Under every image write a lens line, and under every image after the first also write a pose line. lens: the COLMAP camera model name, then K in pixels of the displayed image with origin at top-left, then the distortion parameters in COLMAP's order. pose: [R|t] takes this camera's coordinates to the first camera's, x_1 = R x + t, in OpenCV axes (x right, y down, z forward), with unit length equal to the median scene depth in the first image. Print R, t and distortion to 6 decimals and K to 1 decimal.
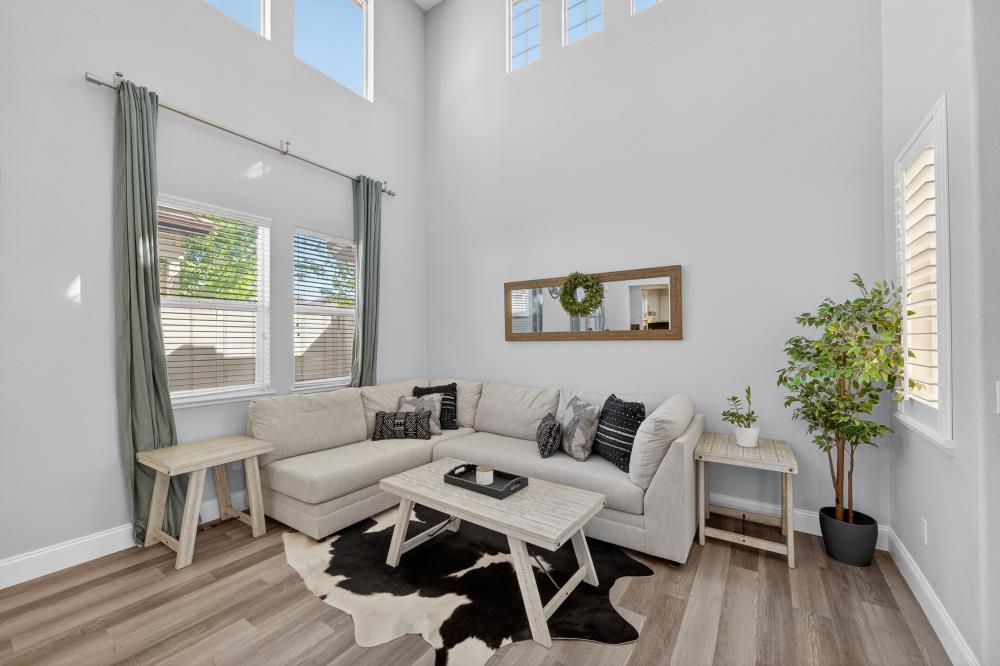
lens RADIAL K [[391.3, 0, 500.0], [0, 391.3, 333.0], [0, 0, 1]] dist [-0.001309, -0.000346]
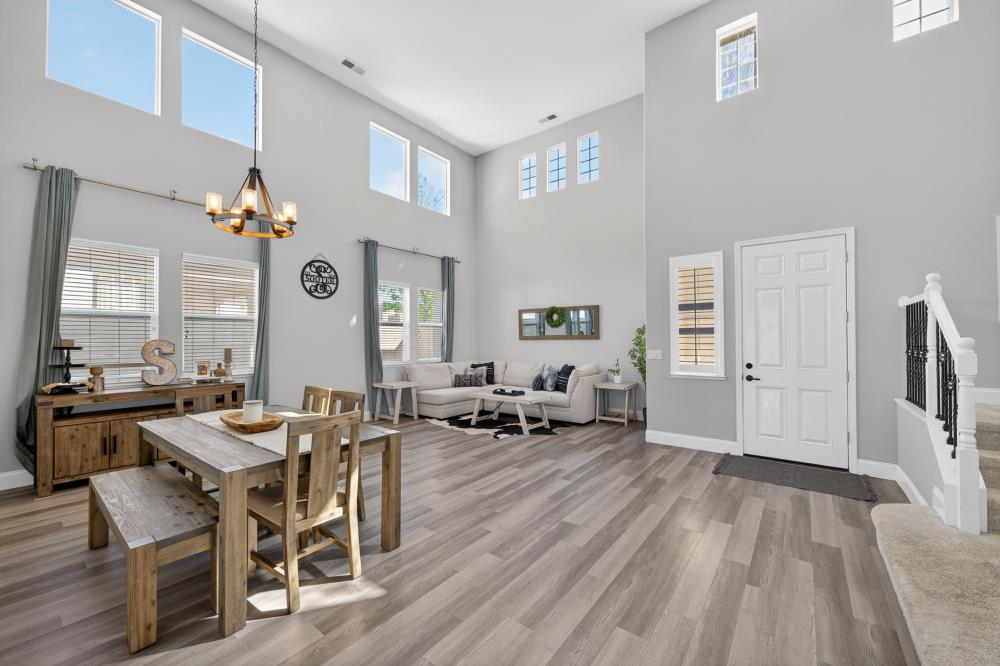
lens RADIAL K [[391.3, 0, 500.0], [0, 391.3, 333.0], [0, 0, 1]] dist [-0.001309, -0.000346]
pose [[0.998188, -0.001460, -0.060149, 0.041969], [0.001371, 0.999998, -0.001526, -0.013111], [0.060151, 0.001441, 0.998188, -1.071821]]
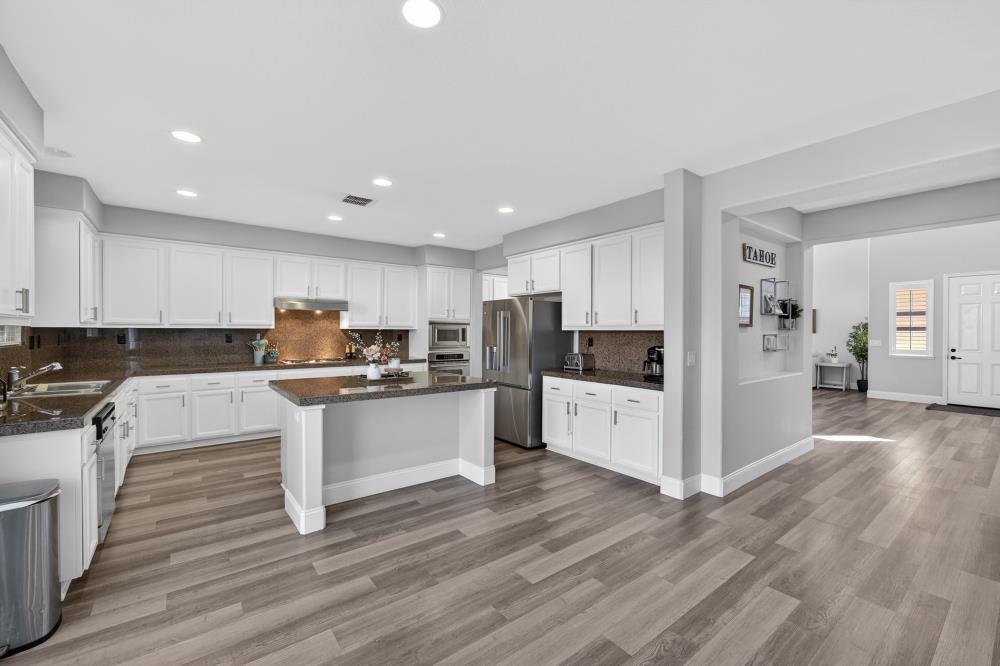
lens RADIAL K [[386.2, 0, 500.0], [0, 386.2, 333.0], [0, 0, 1]] dist [0.001823, -0.000141]
pose [[0.939971, 0.004400, -0.341227, -0.751756], [0.003042, 0.999769, 0.021271, -0.048046], [0.341242, -0.021033, 0.939740, -2.444347]]
